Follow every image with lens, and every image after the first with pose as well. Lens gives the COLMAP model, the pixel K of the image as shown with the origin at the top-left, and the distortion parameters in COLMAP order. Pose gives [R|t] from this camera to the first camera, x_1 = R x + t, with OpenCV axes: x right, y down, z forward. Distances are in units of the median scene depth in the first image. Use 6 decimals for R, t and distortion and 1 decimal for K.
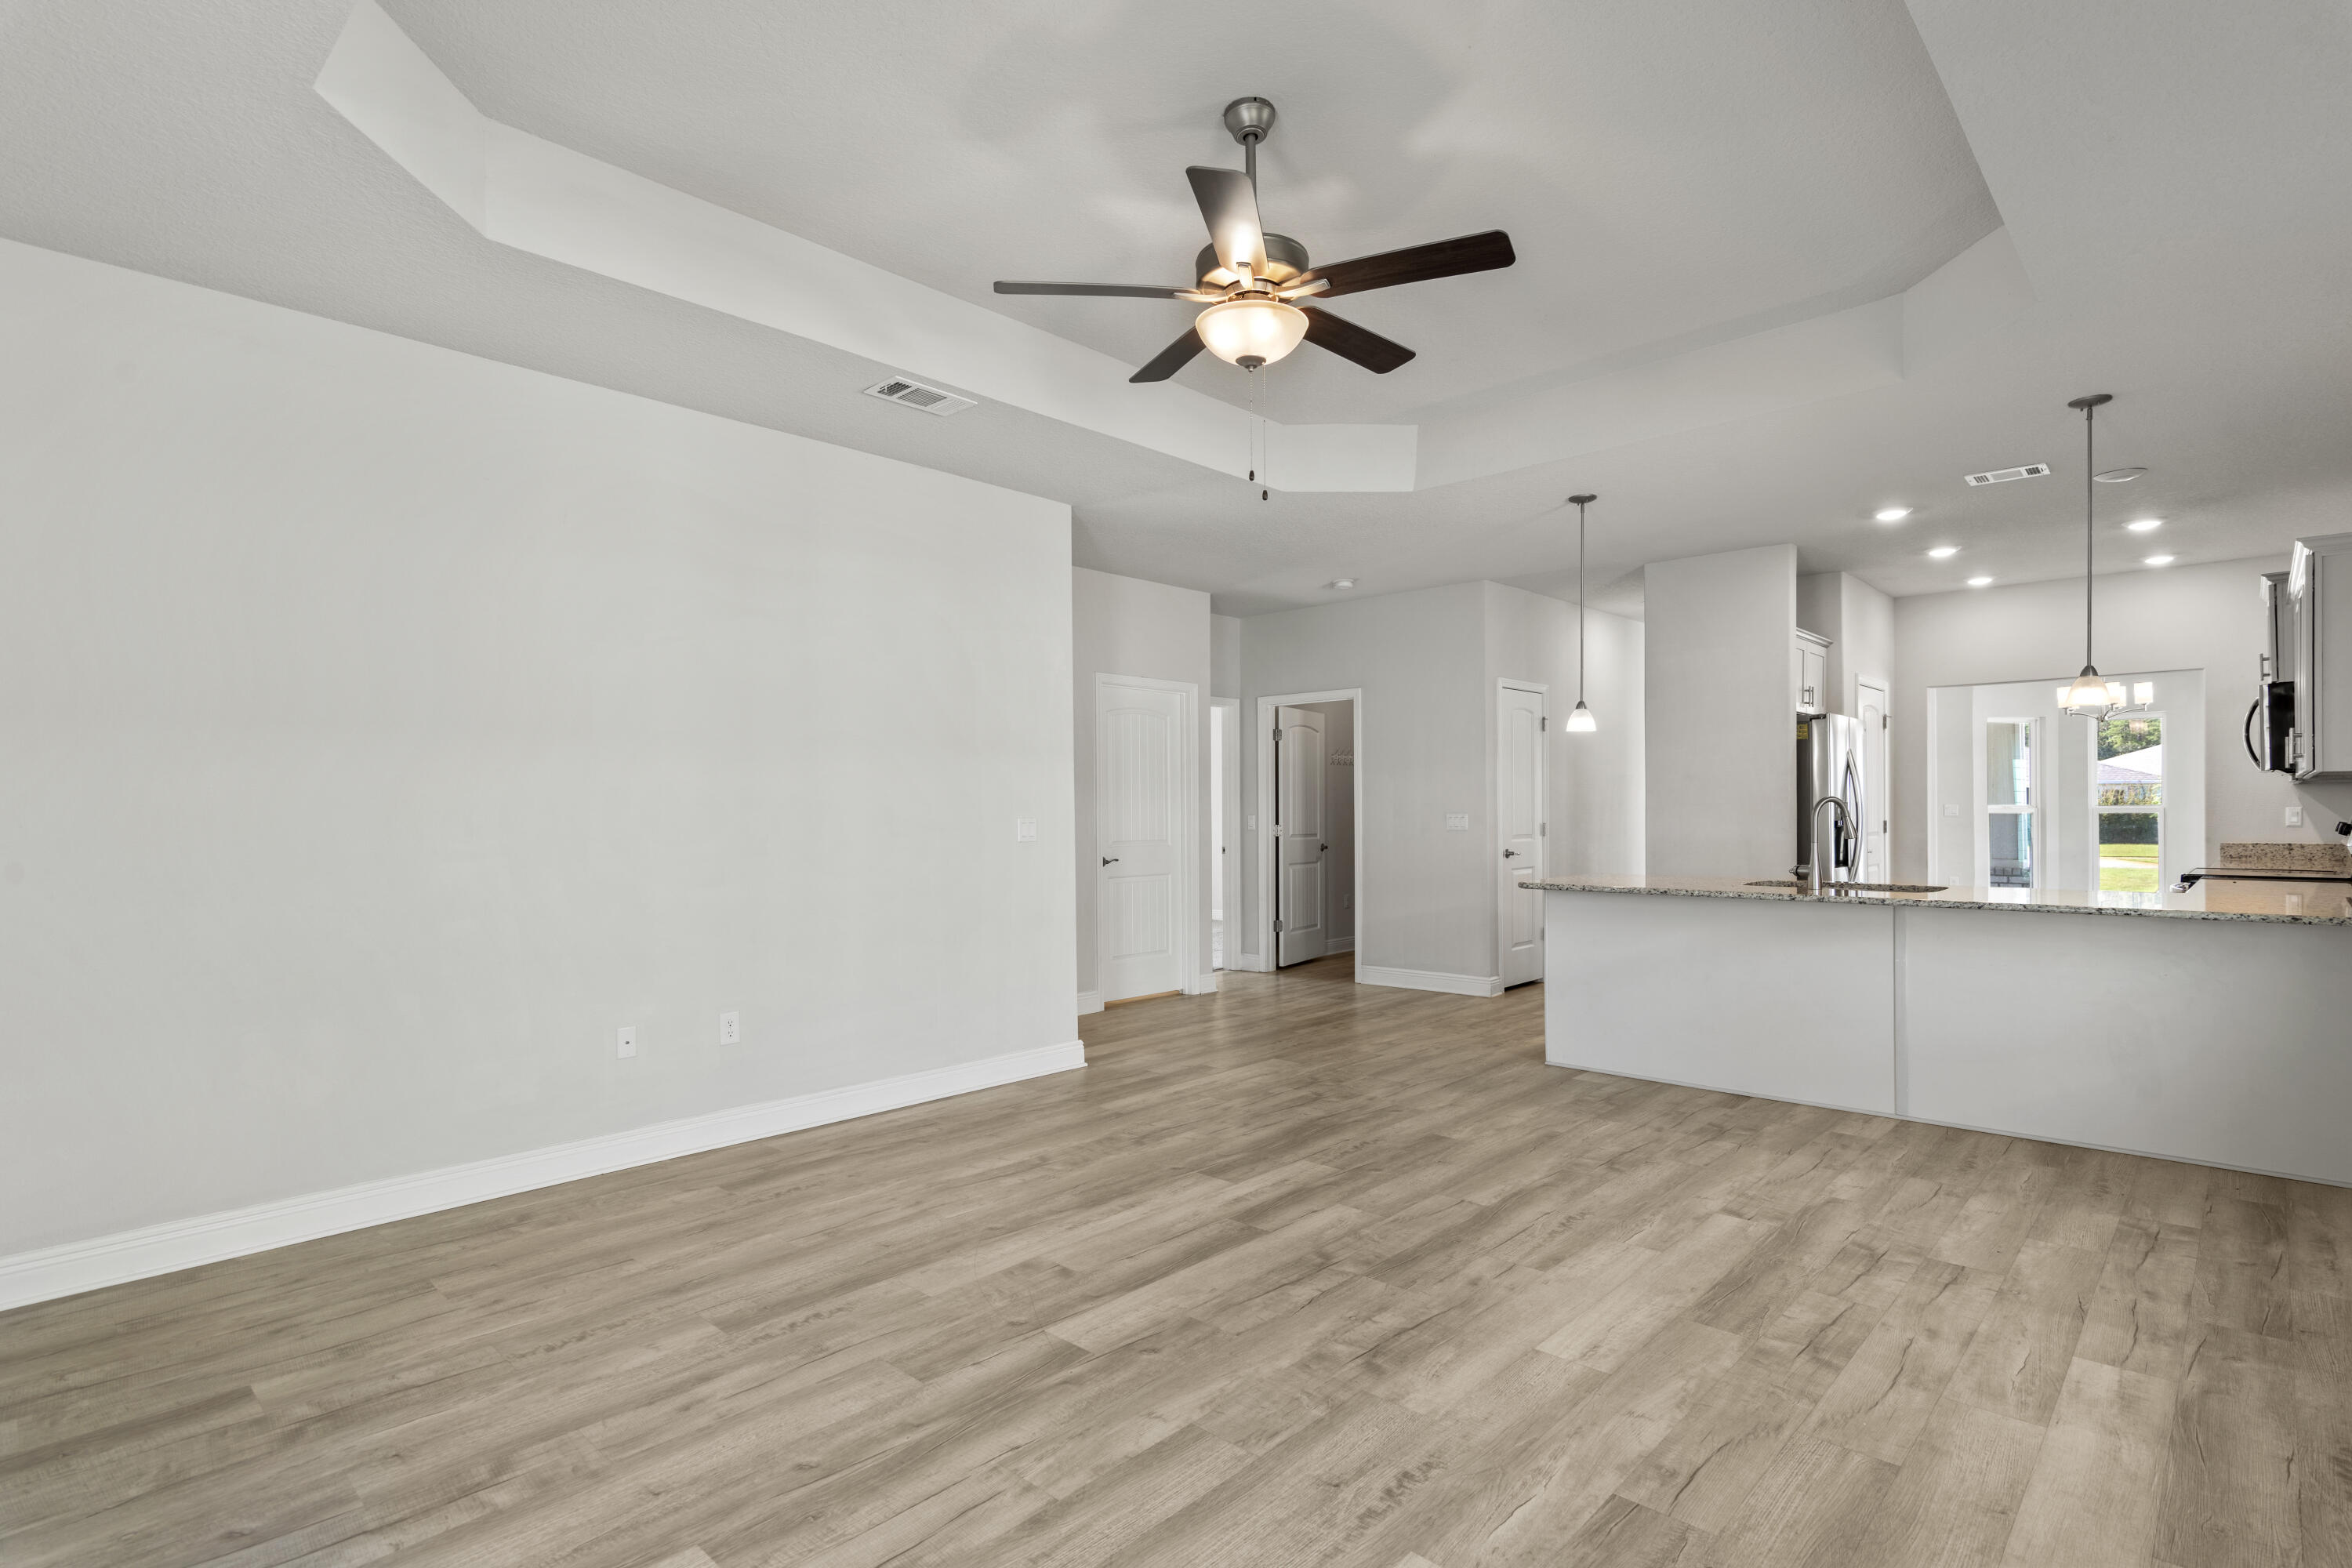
lens RADIAL K [[1151.4, 0, 1184.7], [0, 1151.4, 815.4], [0, 0, 1]] dist [0.005548, -0.000427]
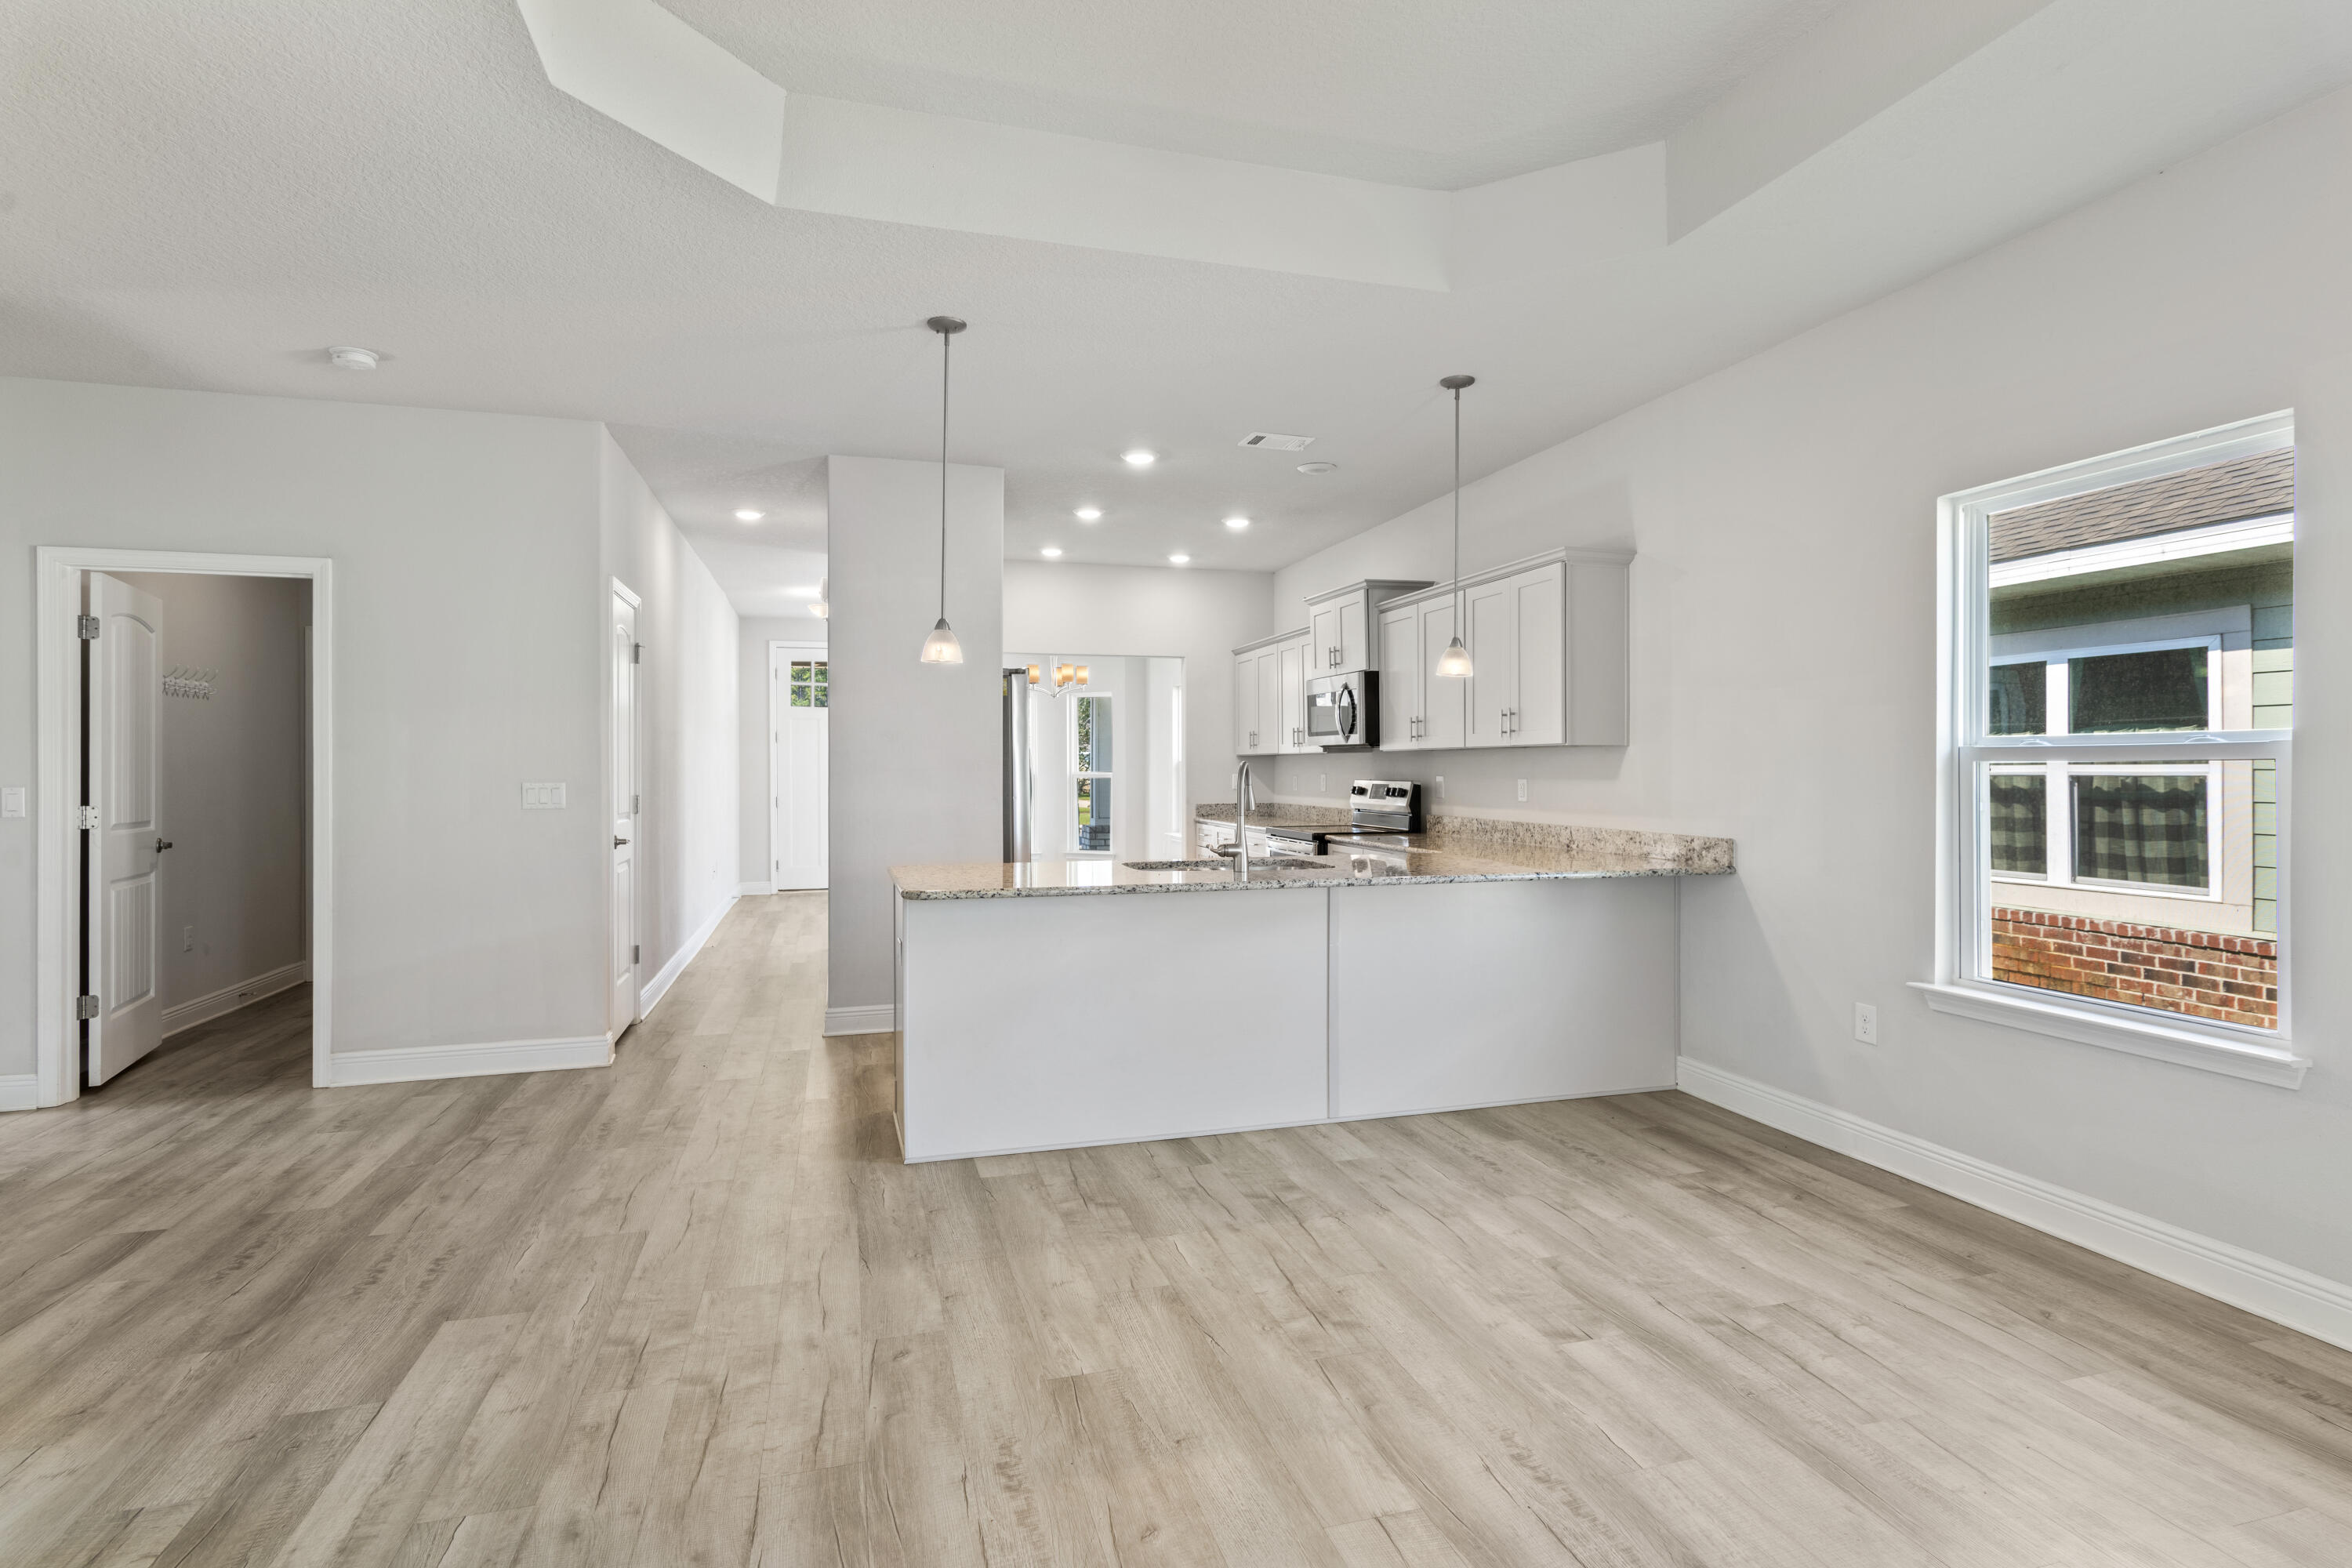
lens RADIAL K [[1151.4, 0, 1185.8], [0, 1151.4, 764.7], [0, 0, 1]] dist [0.005548, -0.000427]
pose [[0.510270, 0.009472, 0.859962, -0.237663], [0.002689, 0.999917, -0.012609, -0.004568], [-0.860010, 0.008747, 0.510202, 0.725462]]
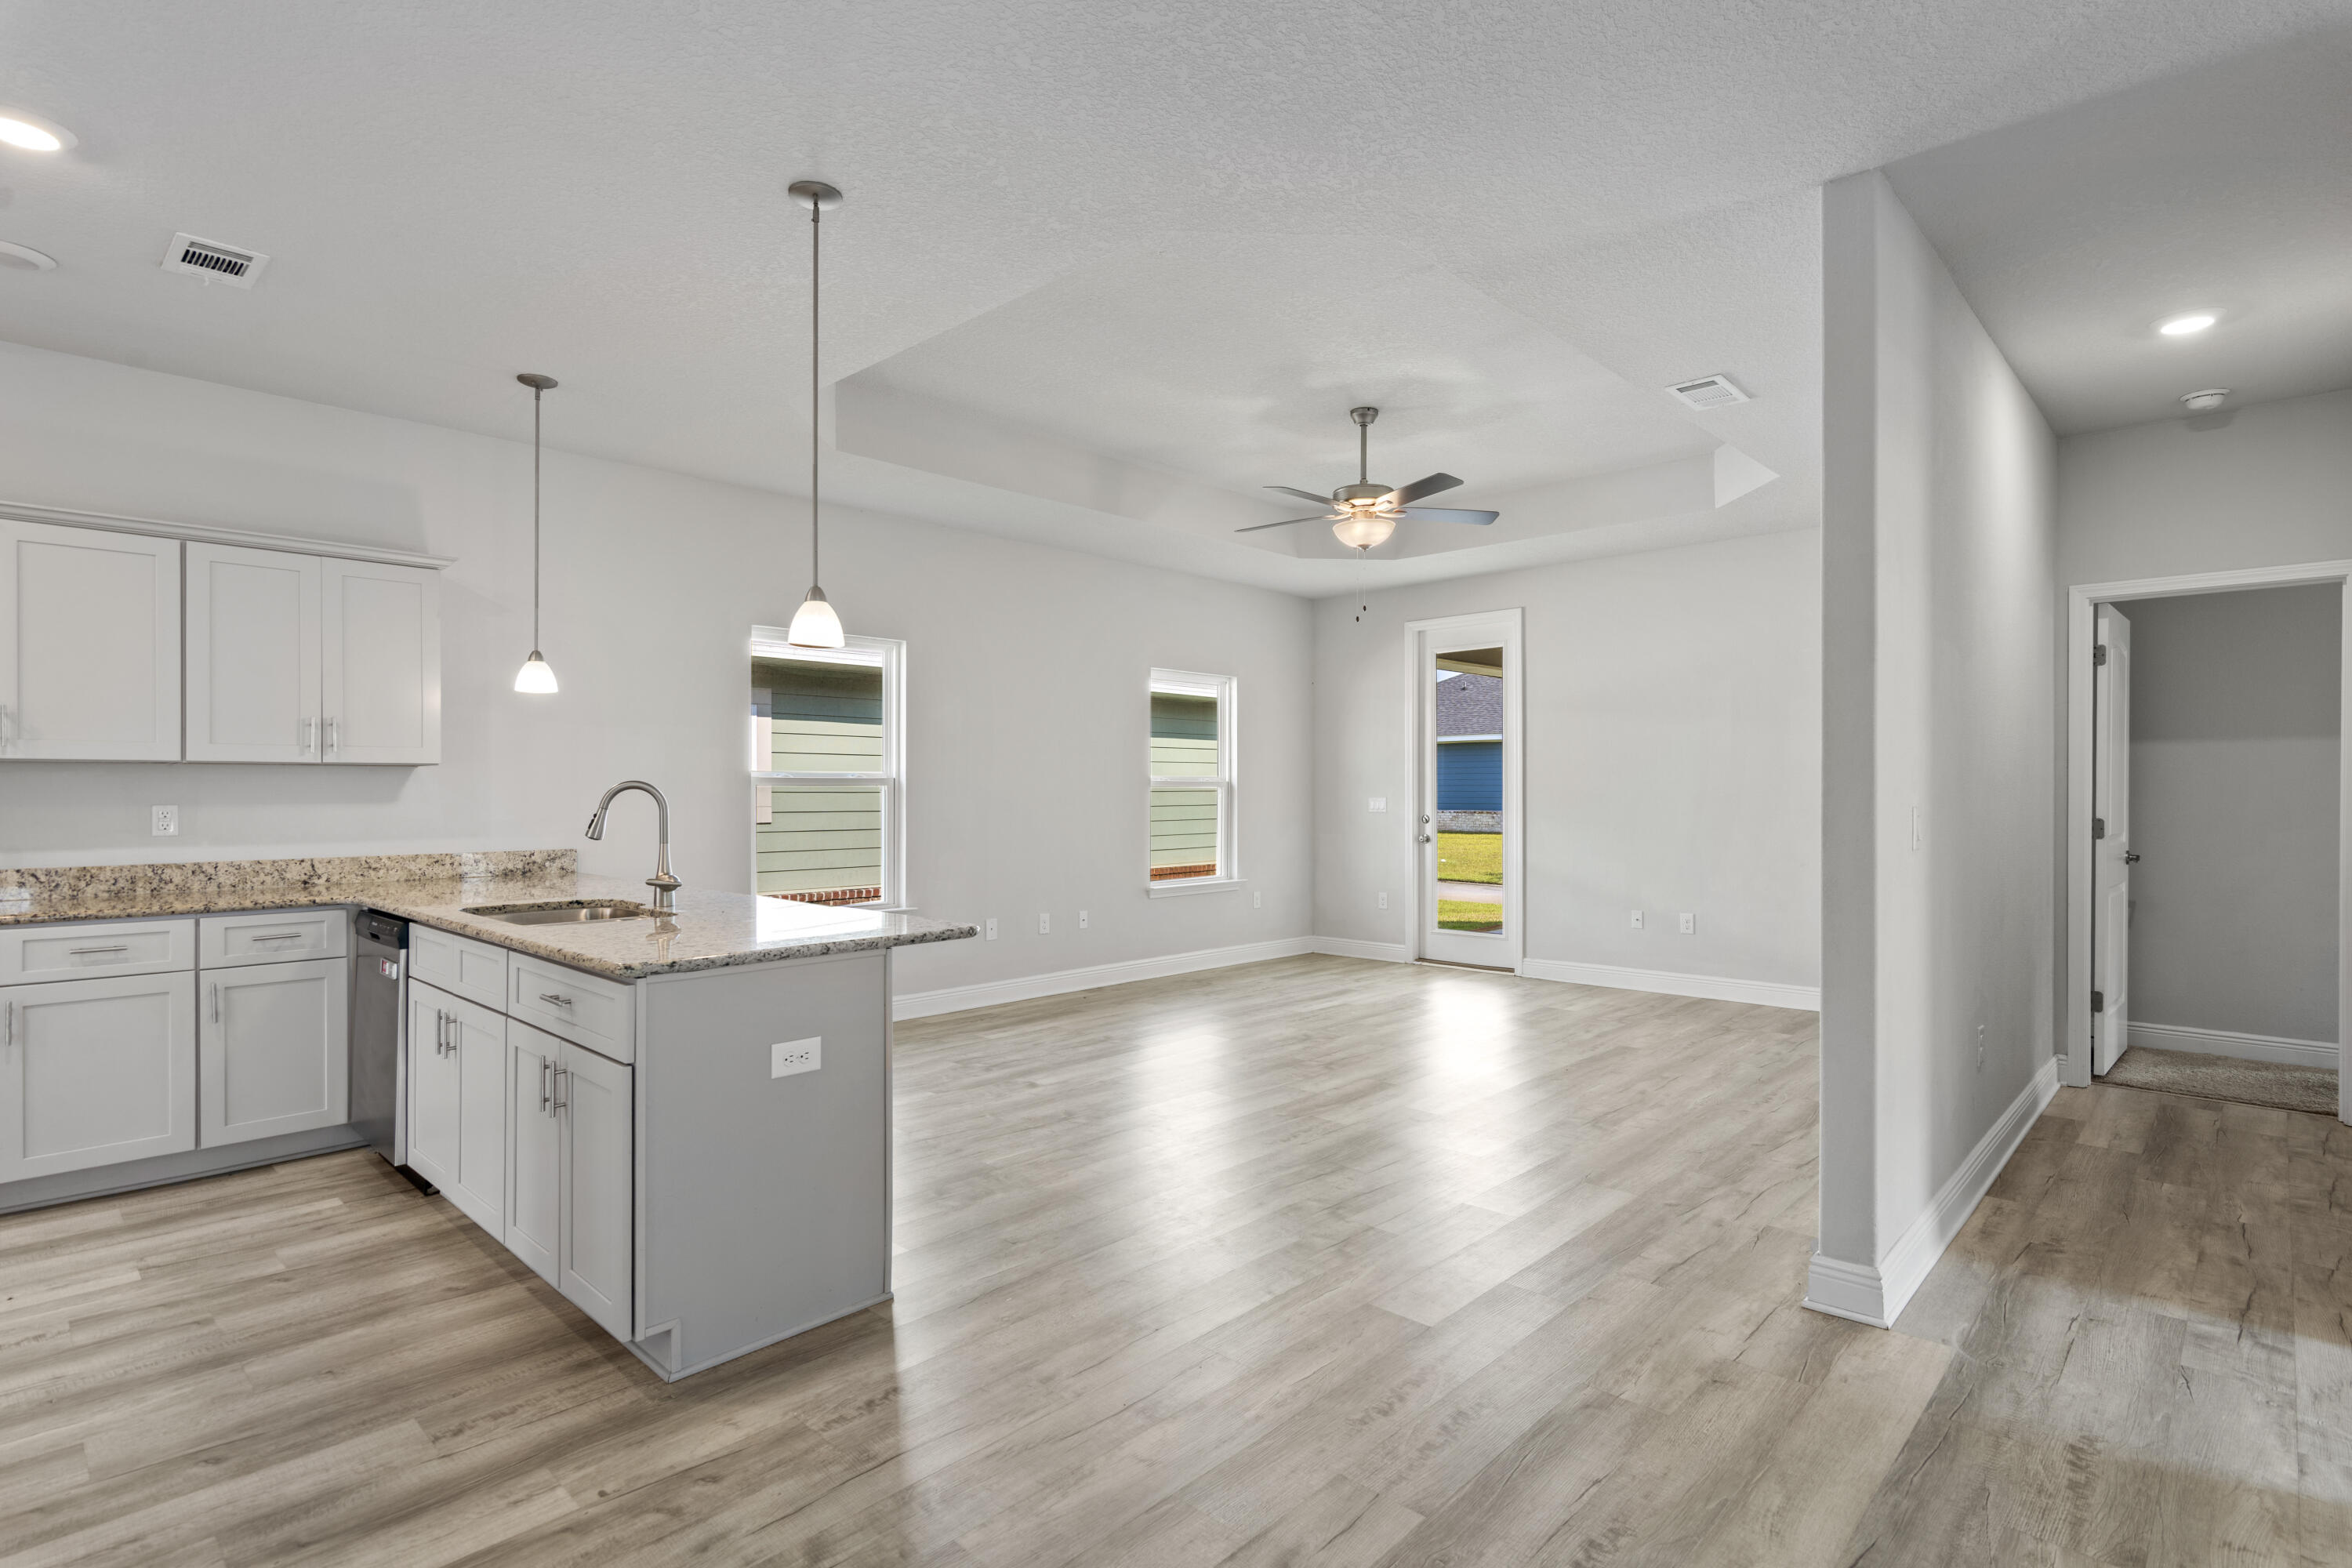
lens RADIAL K [[1151.4, 0, 1166.1], [0, 1151.4, 785.3], [0, 0, 1]] dist [0.005548, -0.000427]
pose [[-0.999689, 0.008374, 0.023501, 0.244266], [0.008450, 0.999959, 0.003127, -0.016858], [-0.023474, 0.003325, -0.999719, 2.080474]]
